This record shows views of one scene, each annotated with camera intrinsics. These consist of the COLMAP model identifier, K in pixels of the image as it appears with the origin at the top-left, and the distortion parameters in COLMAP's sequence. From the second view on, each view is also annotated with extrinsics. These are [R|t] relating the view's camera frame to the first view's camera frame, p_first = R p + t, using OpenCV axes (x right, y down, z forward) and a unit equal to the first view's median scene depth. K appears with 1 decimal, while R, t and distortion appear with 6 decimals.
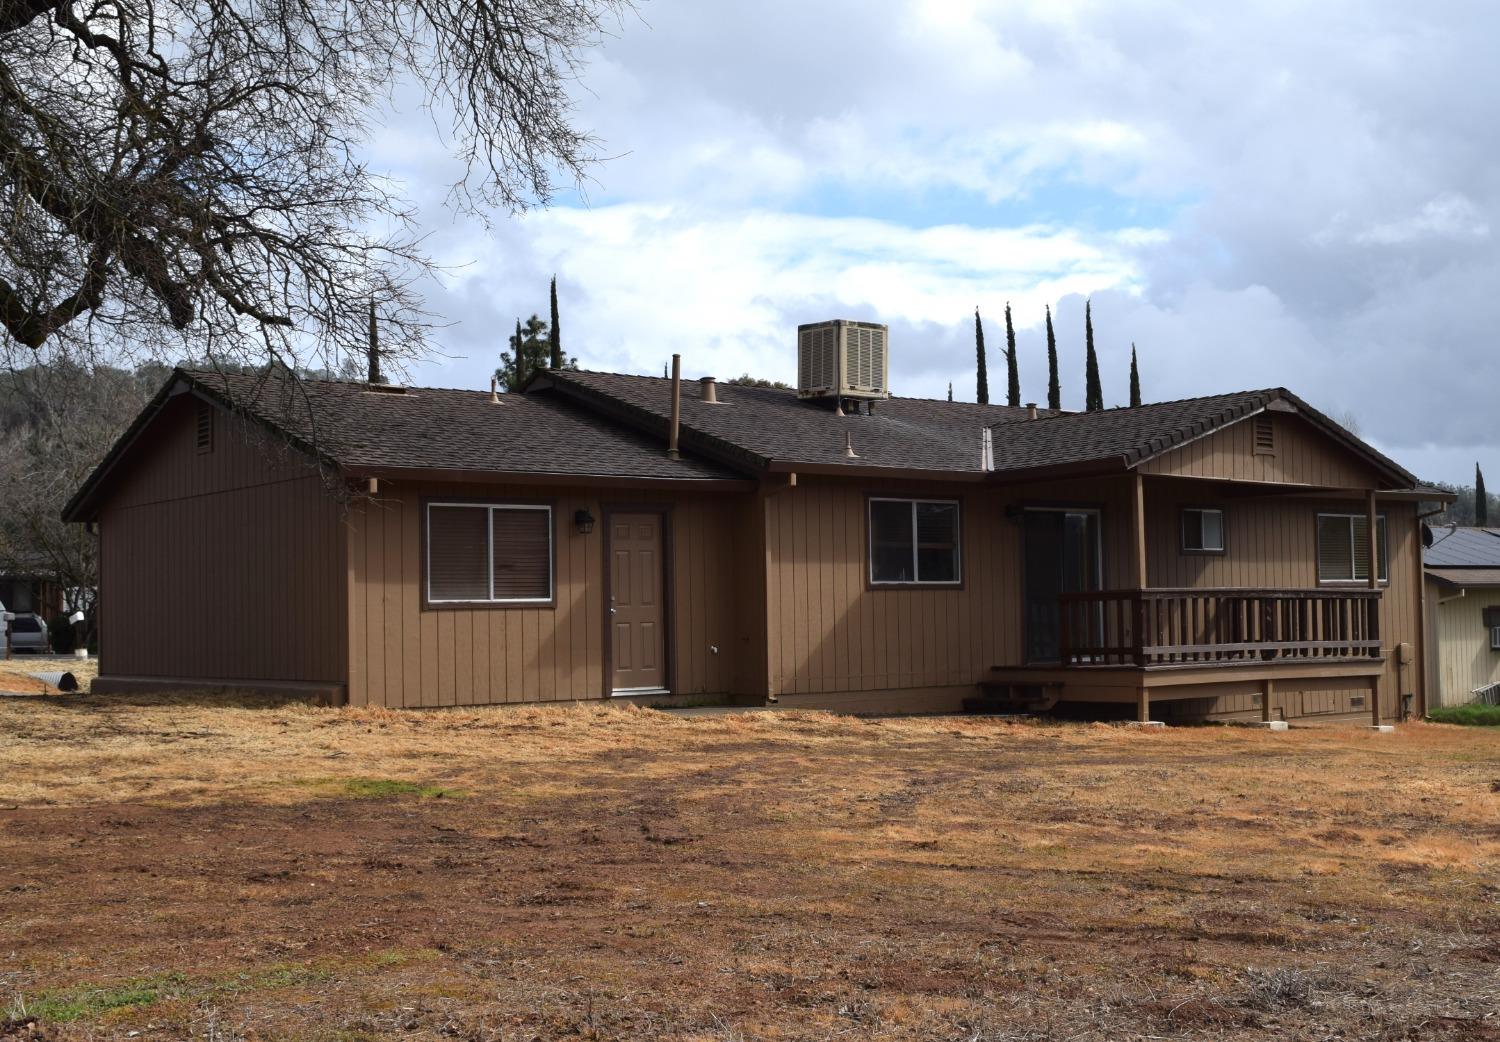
lens RADIAL K [[1957.6, 0, 755.9], [0, 1957.6, 524.3], [0, 0, 1]] dist [-0.014228, 0.000000]
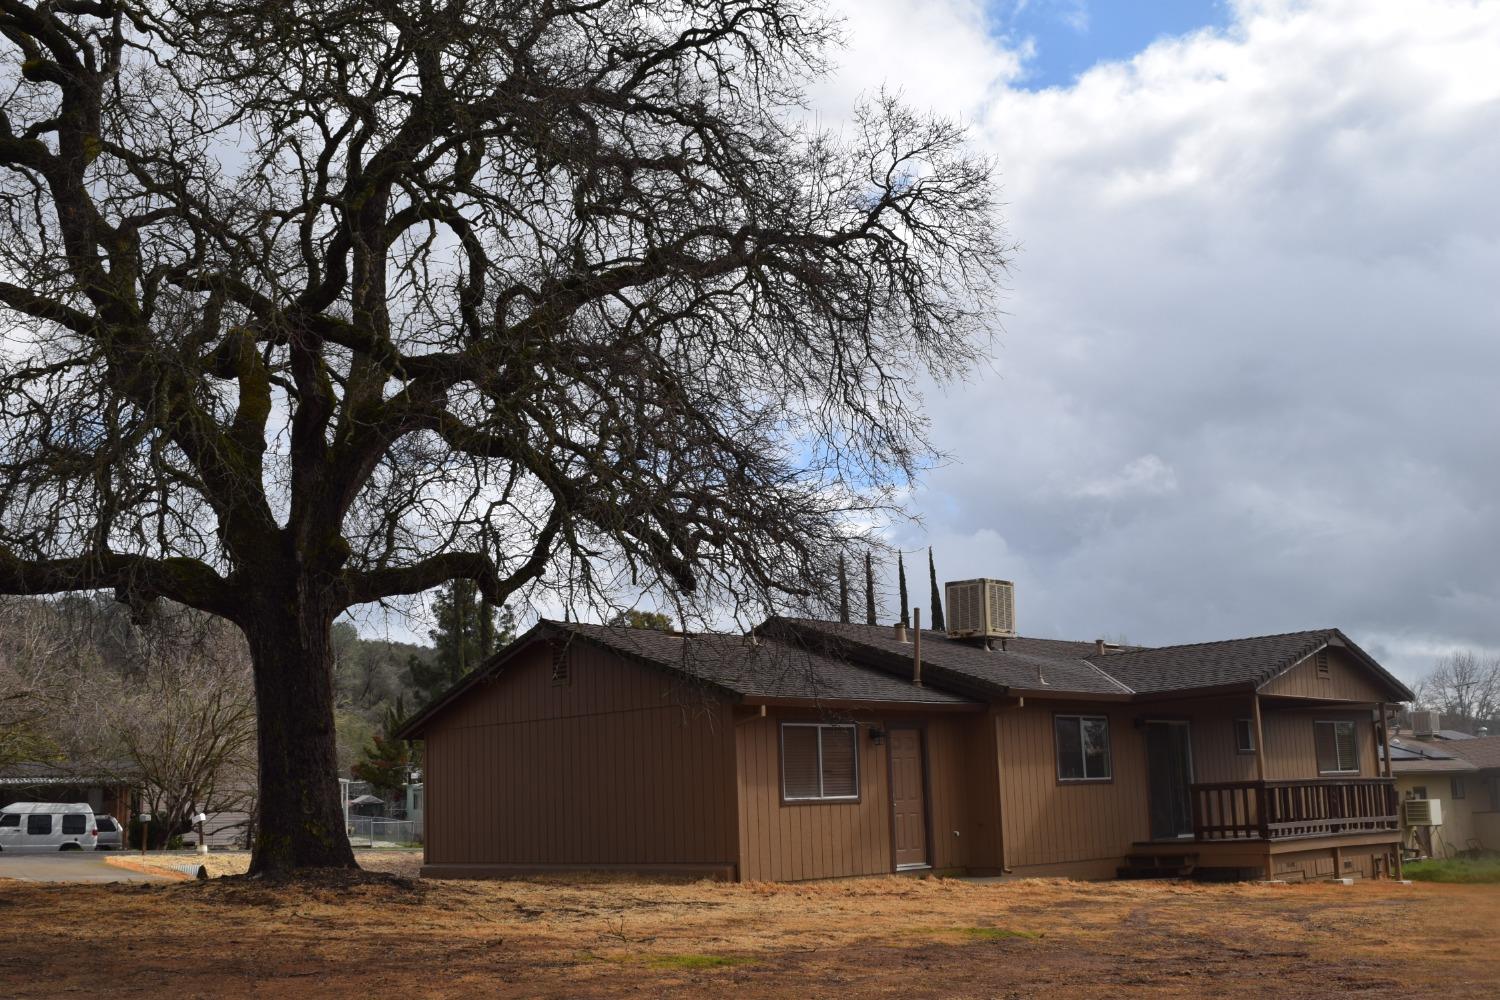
lens RADIAL K [[1652.3, 0, 744.9], [0, 1652.3, 494.0], [0, 0, 1]] dist [-0.065095, 0.000000]
pose [[0.994632, 0.003824, 0.103407, -0.258205], [0.011009, 0.989734, -0.142494, -0.004800], [-0.102891, 0.142868, 0.984379, -0.092408]]
